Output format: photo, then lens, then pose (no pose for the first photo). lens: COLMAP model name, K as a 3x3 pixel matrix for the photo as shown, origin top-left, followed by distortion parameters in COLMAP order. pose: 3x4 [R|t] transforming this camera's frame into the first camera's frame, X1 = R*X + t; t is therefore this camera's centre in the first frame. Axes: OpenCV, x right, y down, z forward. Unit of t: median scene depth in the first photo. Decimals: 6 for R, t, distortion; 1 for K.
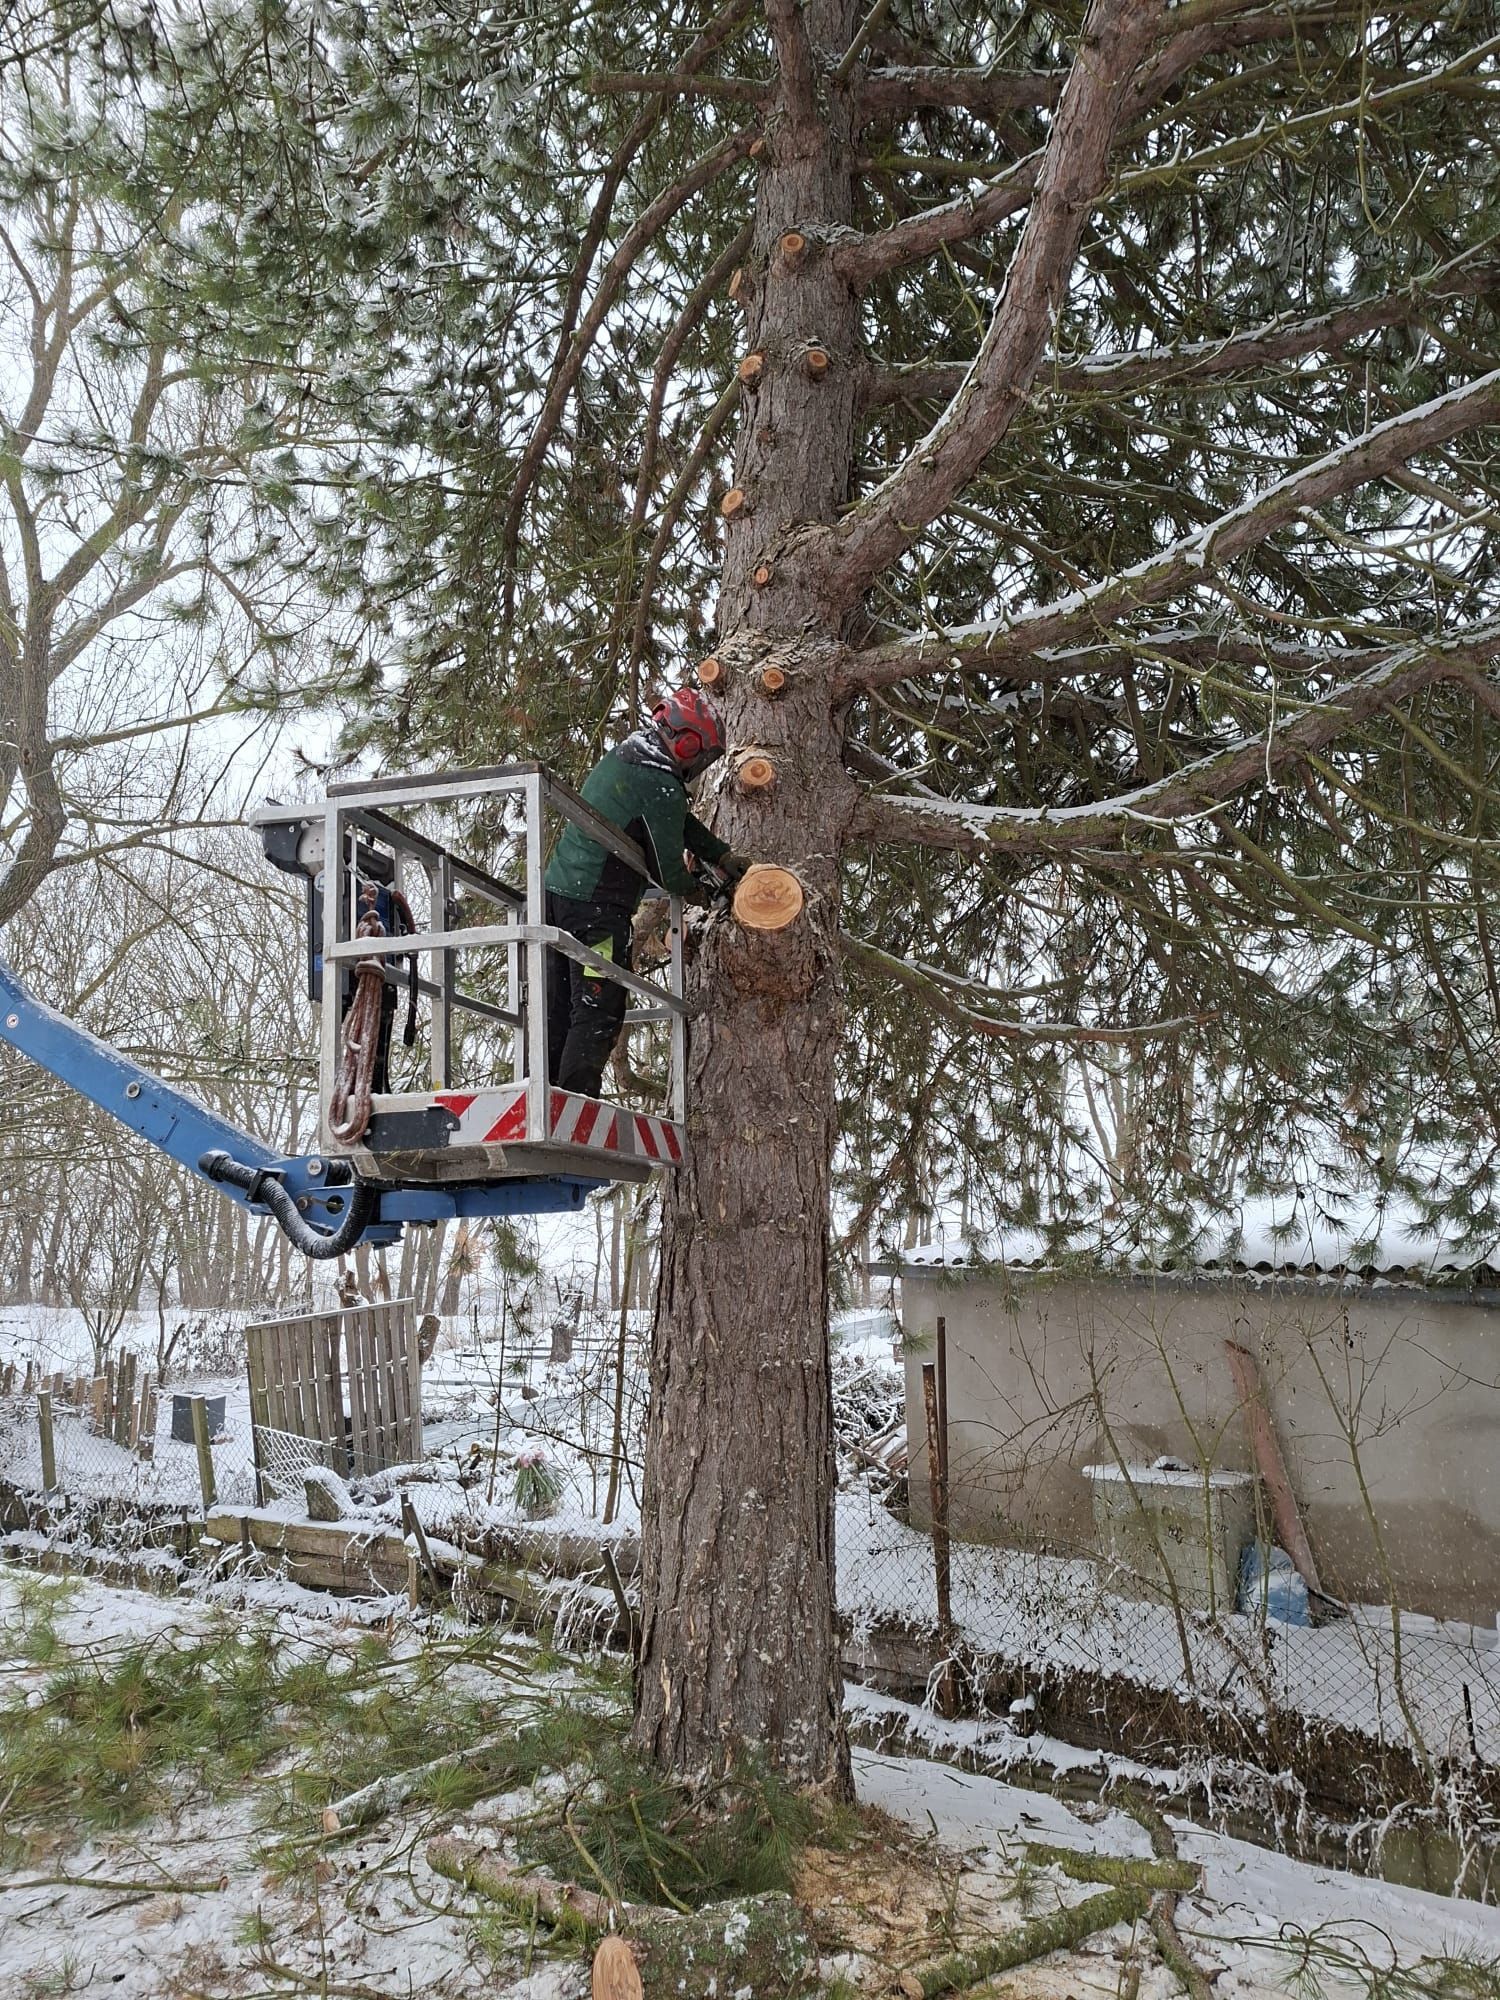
lens RADIAL K [[1372.4, 0, 750.0], [0, 1372.4, 1000.0], [0, 0, 1]] dist [0.173118, -0.262583]
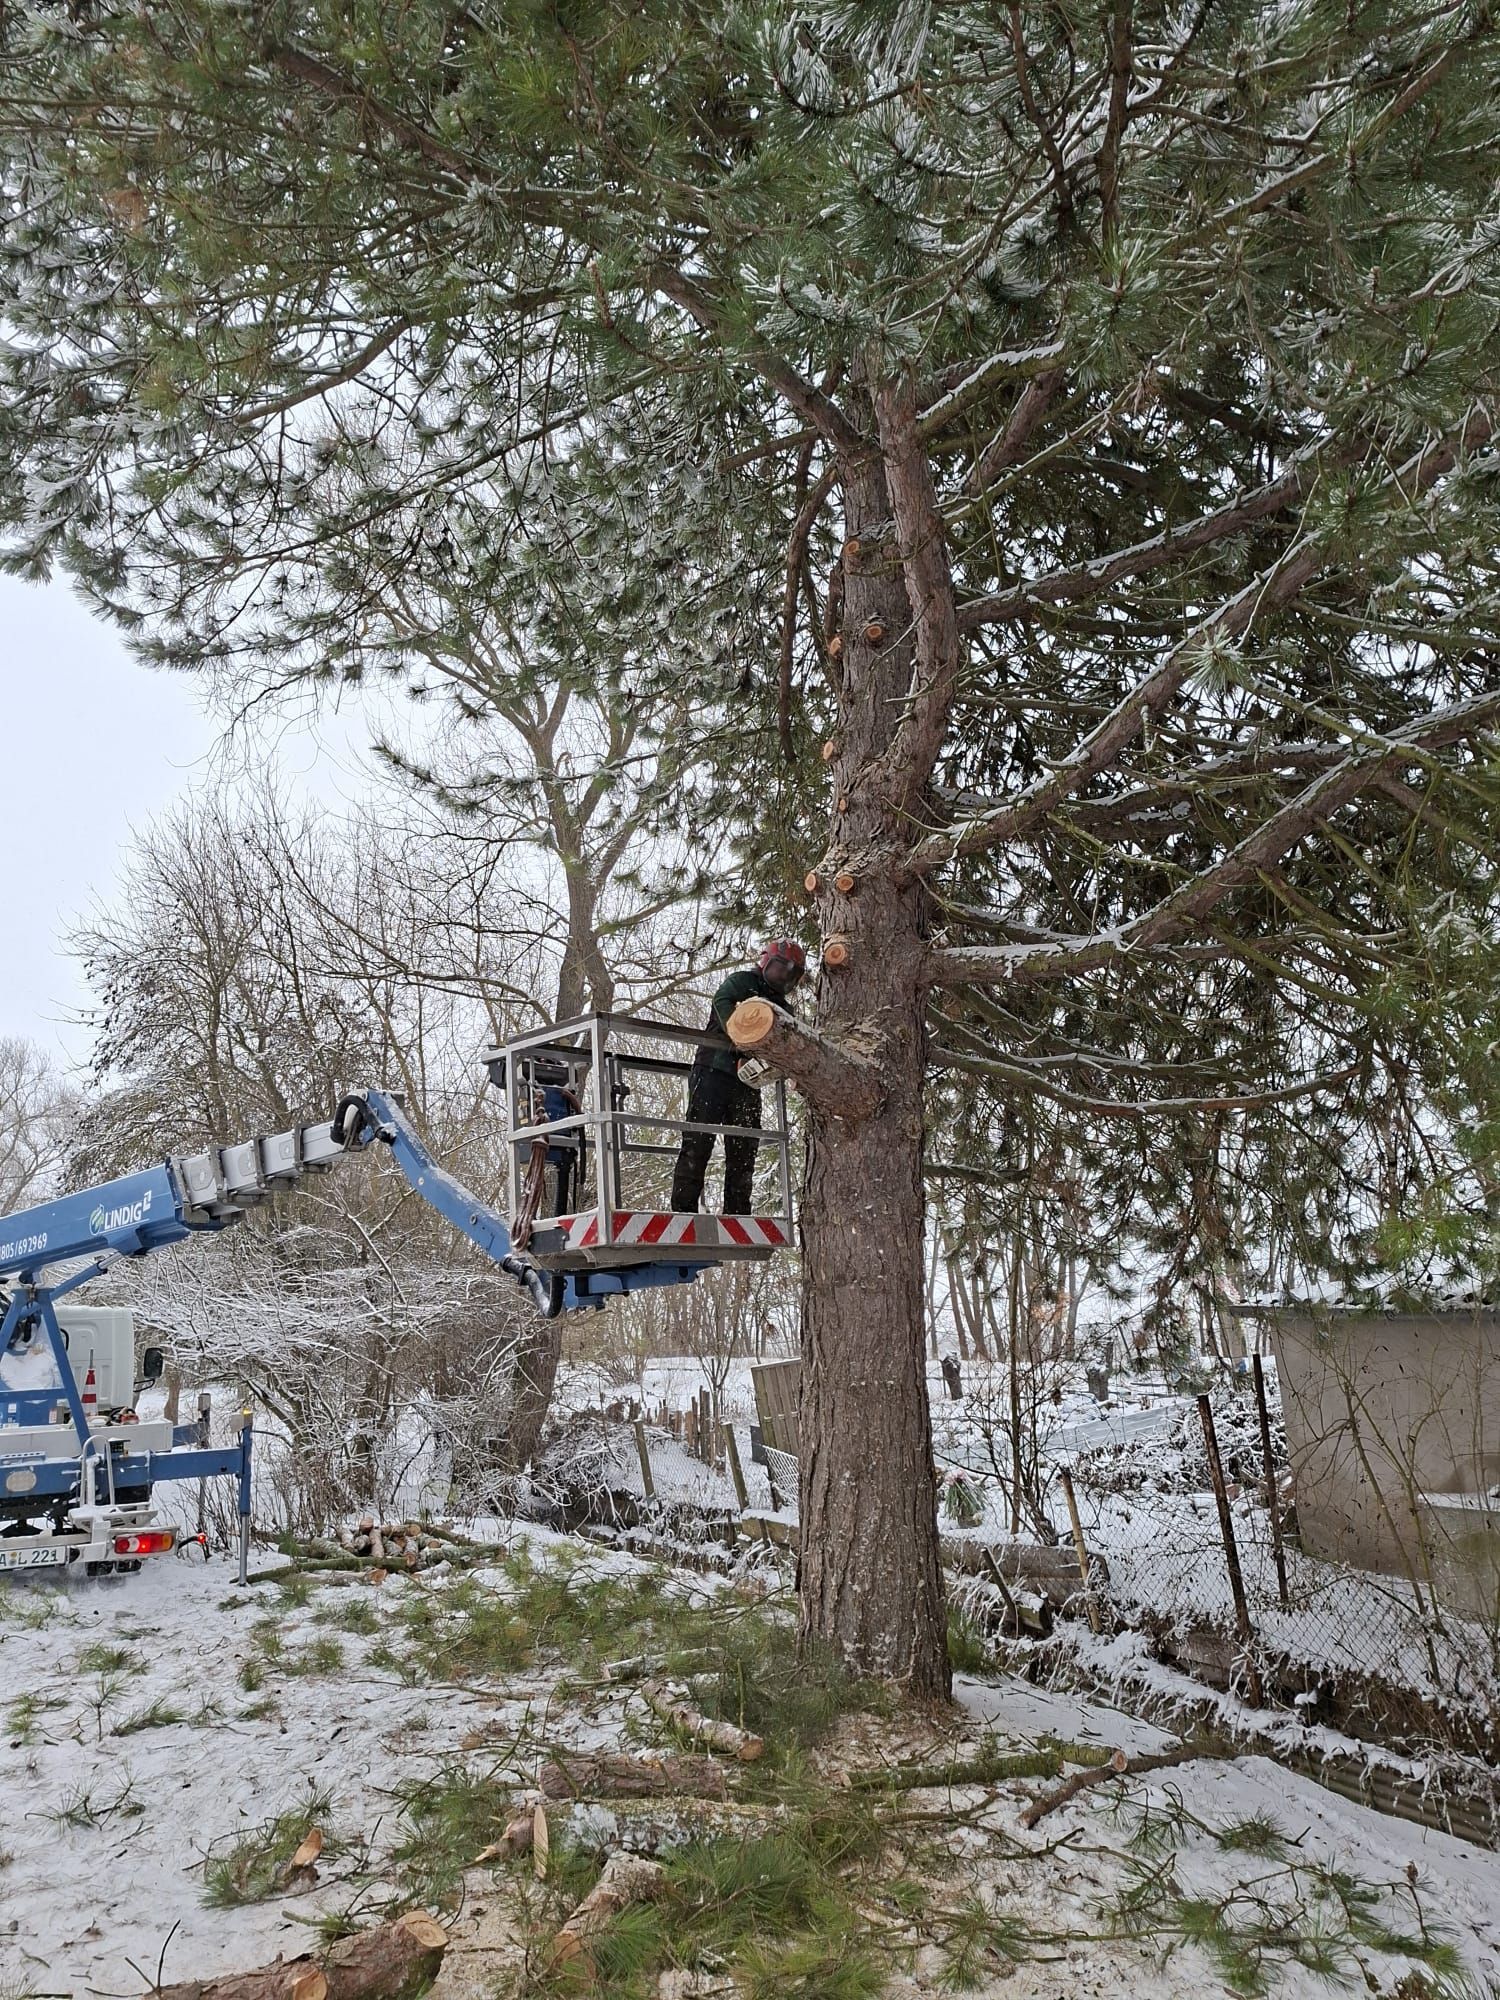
lens RADIAL K [[1418.6, 0, 765.3], [0, 1418.6, 1016.0], [0, 0, 1]] dist [0.098645, -0.125576]
pose [[0.880303, -0.128284, -0.456738, 0.405396], [0.119830, 0.991654, -0.047570, -0.031304], [0.459029, -0.012855, 0.888328, -0.201700]]
